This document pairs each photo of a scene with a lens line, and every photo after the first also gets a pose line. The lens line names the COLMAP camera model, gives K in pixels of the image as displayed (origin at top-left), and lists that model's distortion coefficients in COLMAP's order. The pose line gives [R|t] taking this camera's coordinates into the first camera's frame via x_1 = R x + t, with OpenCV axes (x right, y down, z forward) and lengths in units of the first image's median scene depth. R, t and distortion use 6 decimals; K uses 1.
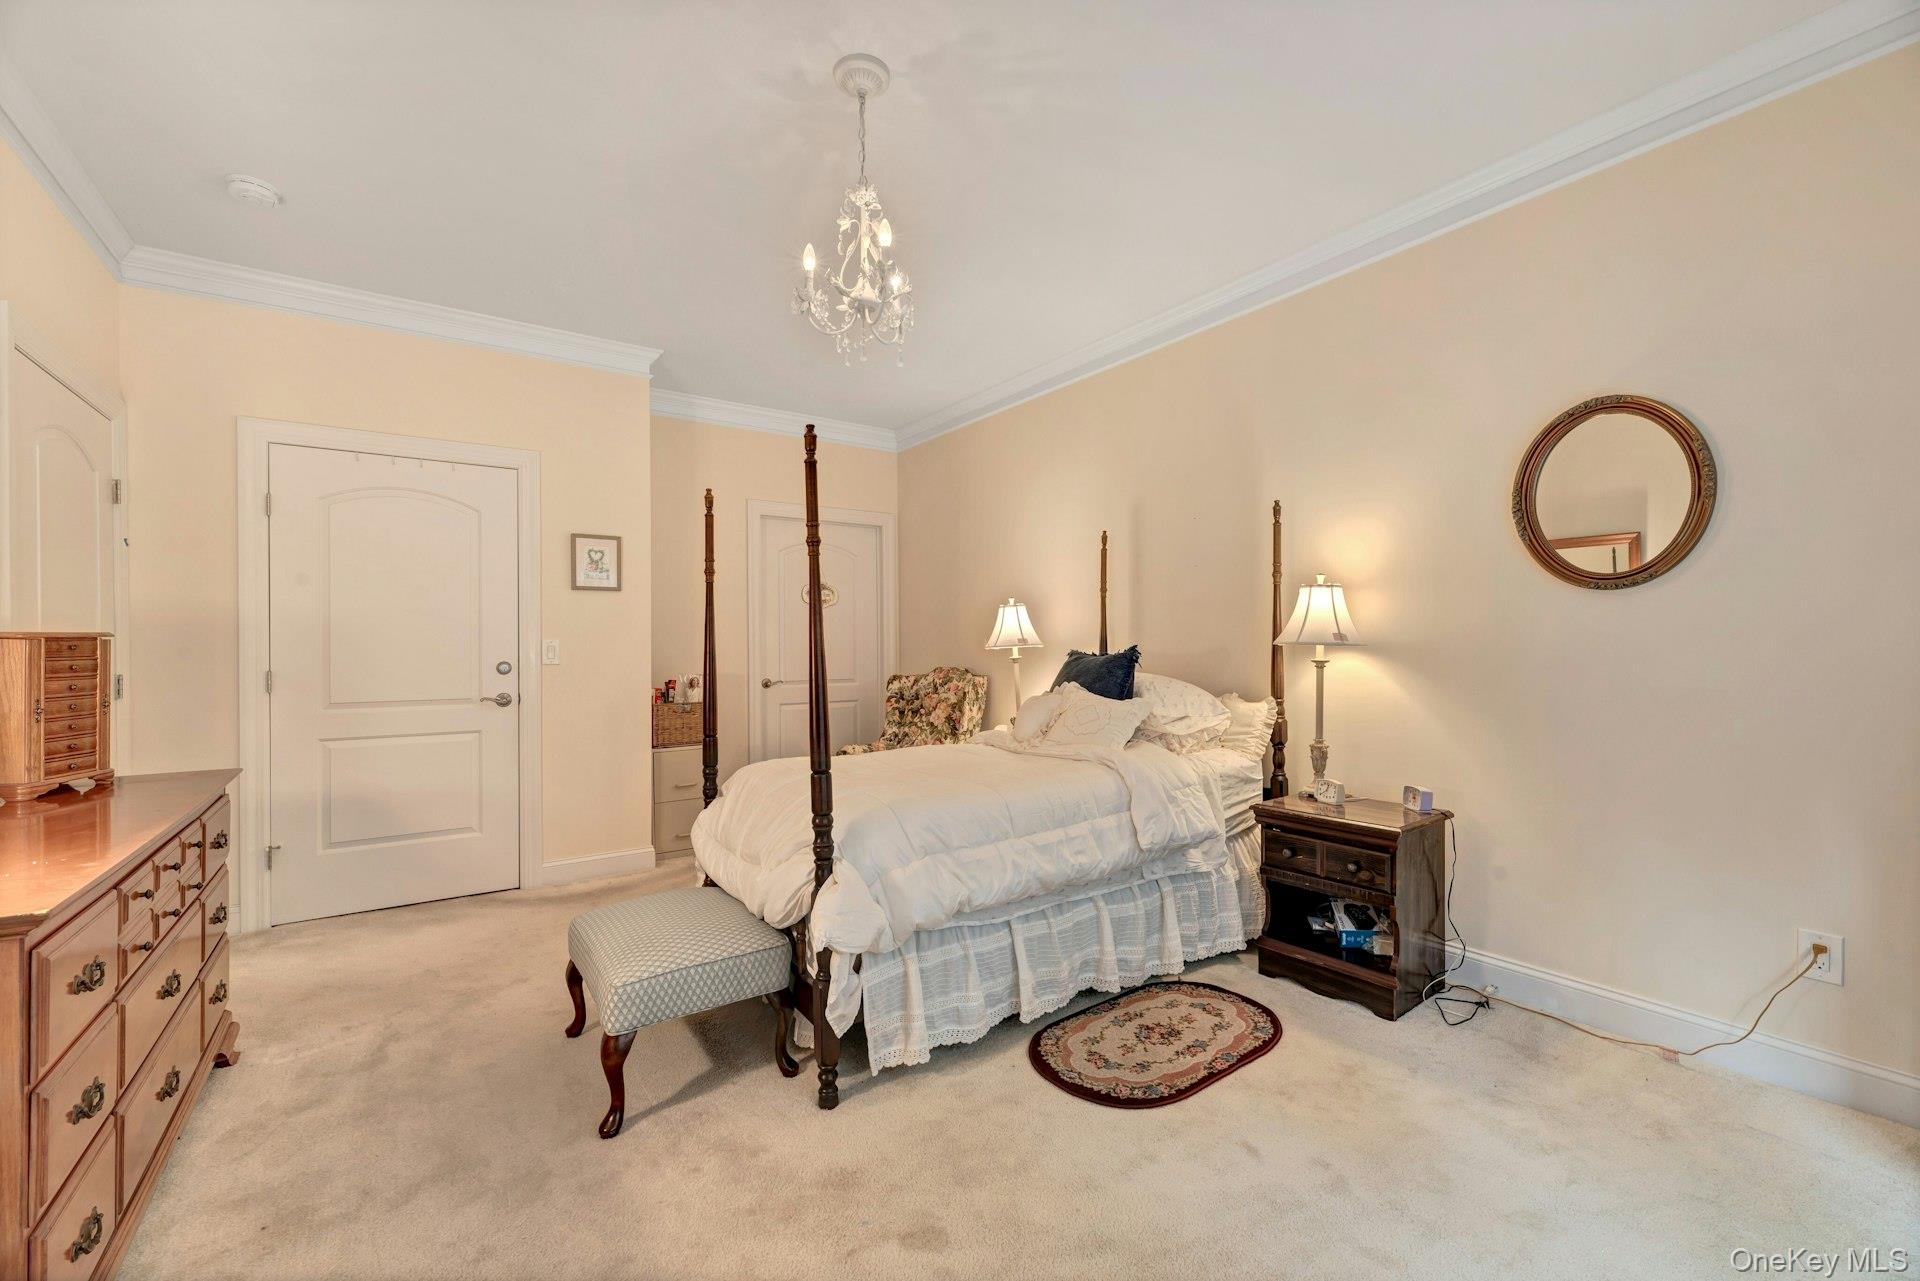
lens RADIAL K [[770.0, 0, 960.0], [0, 770.0, 638.9], [0, 0, 1]] dist [0.000208, -0.000003]
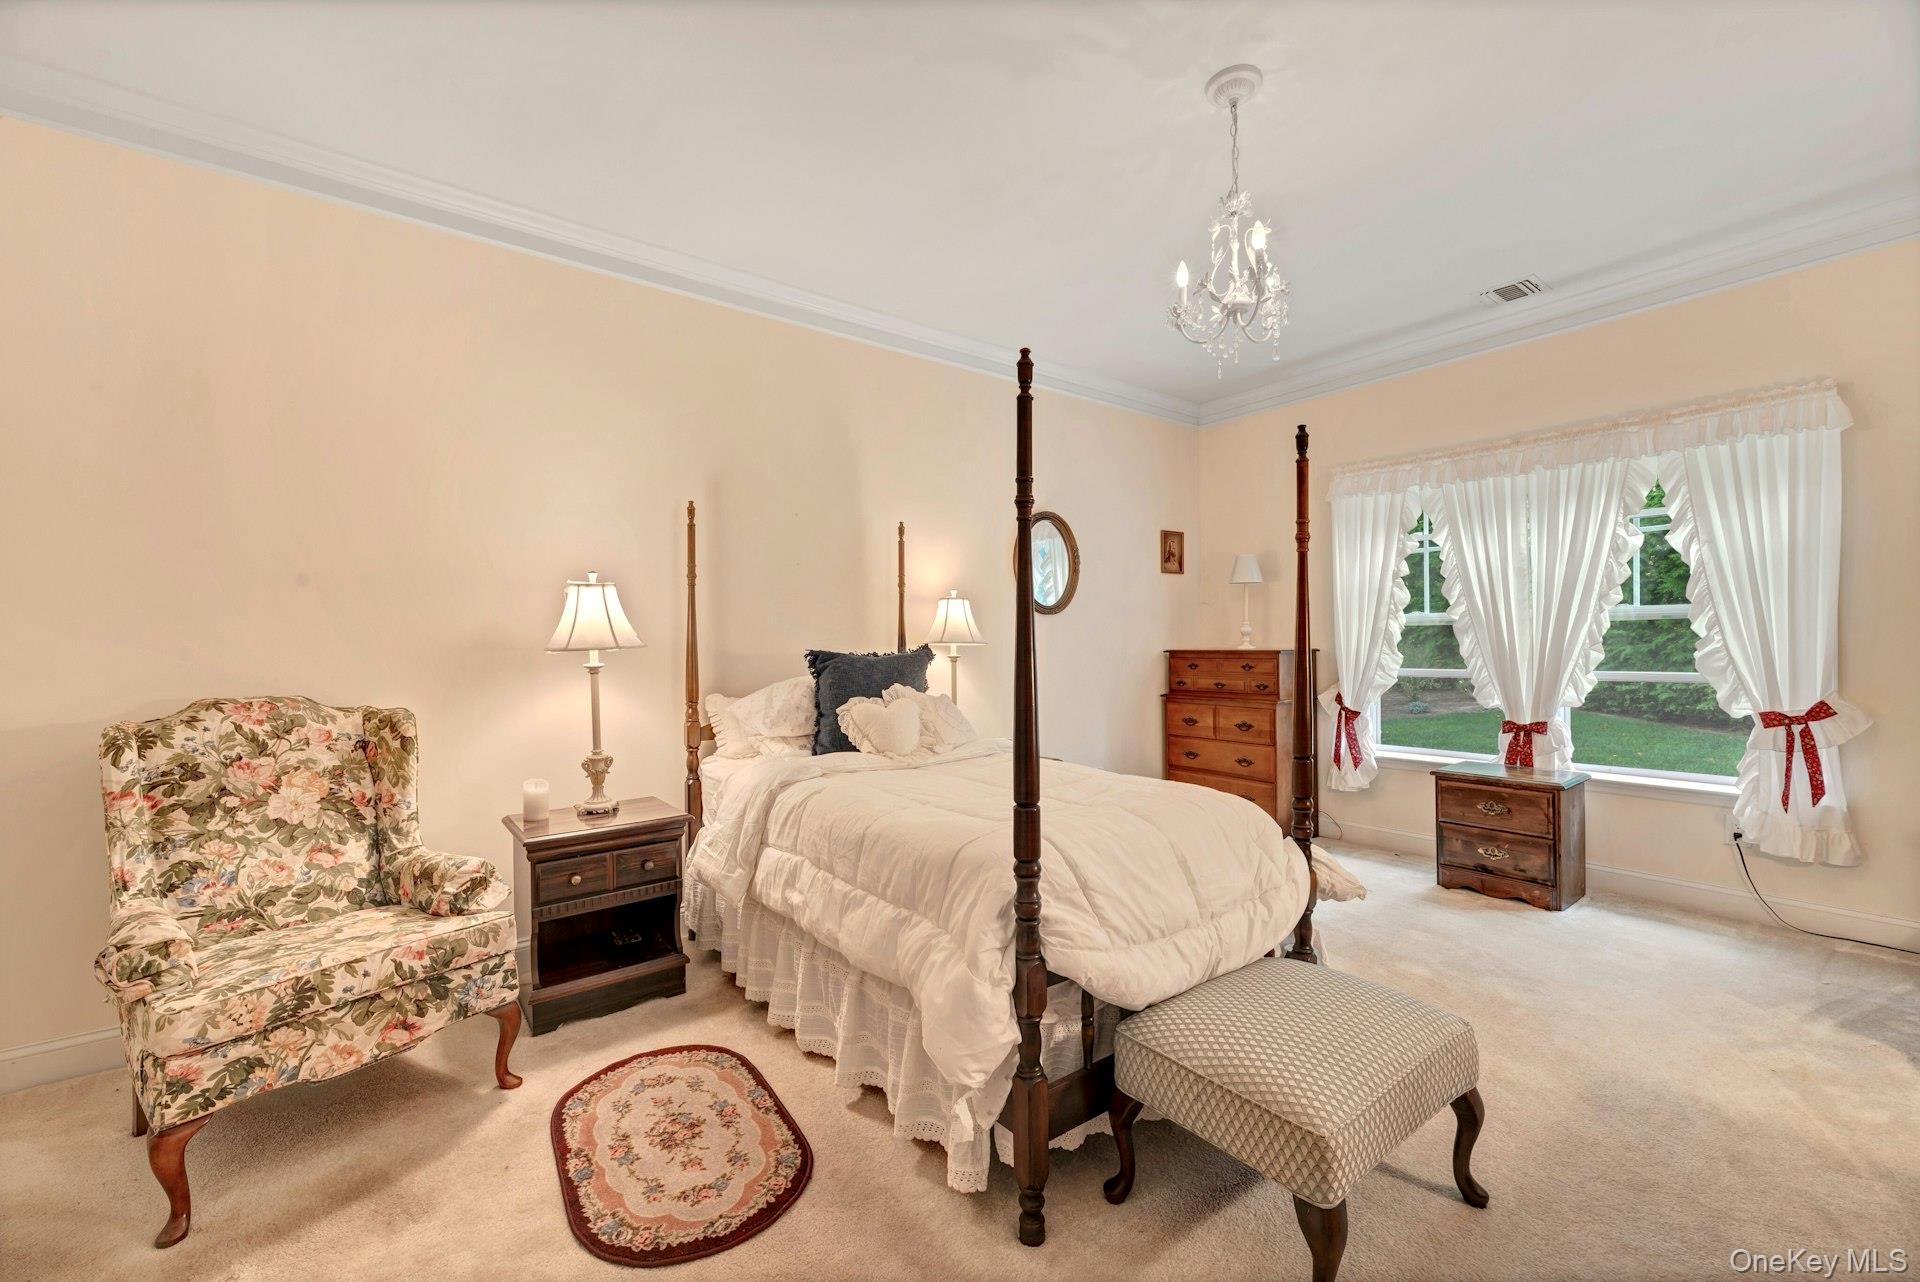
lens RADIAL K [[770.0, 0, 958.7], [0, 770.0, 646.8], [0, 0, 1]] dist [0.000208, -0.000003]
pose [[-0.025611, 0.005408, 0.999657, -0.498682], [0.005048, 0.999973, -0.005280, 0.011723], [-0.999659, 0.004911, -0.025638, 0.612290]]
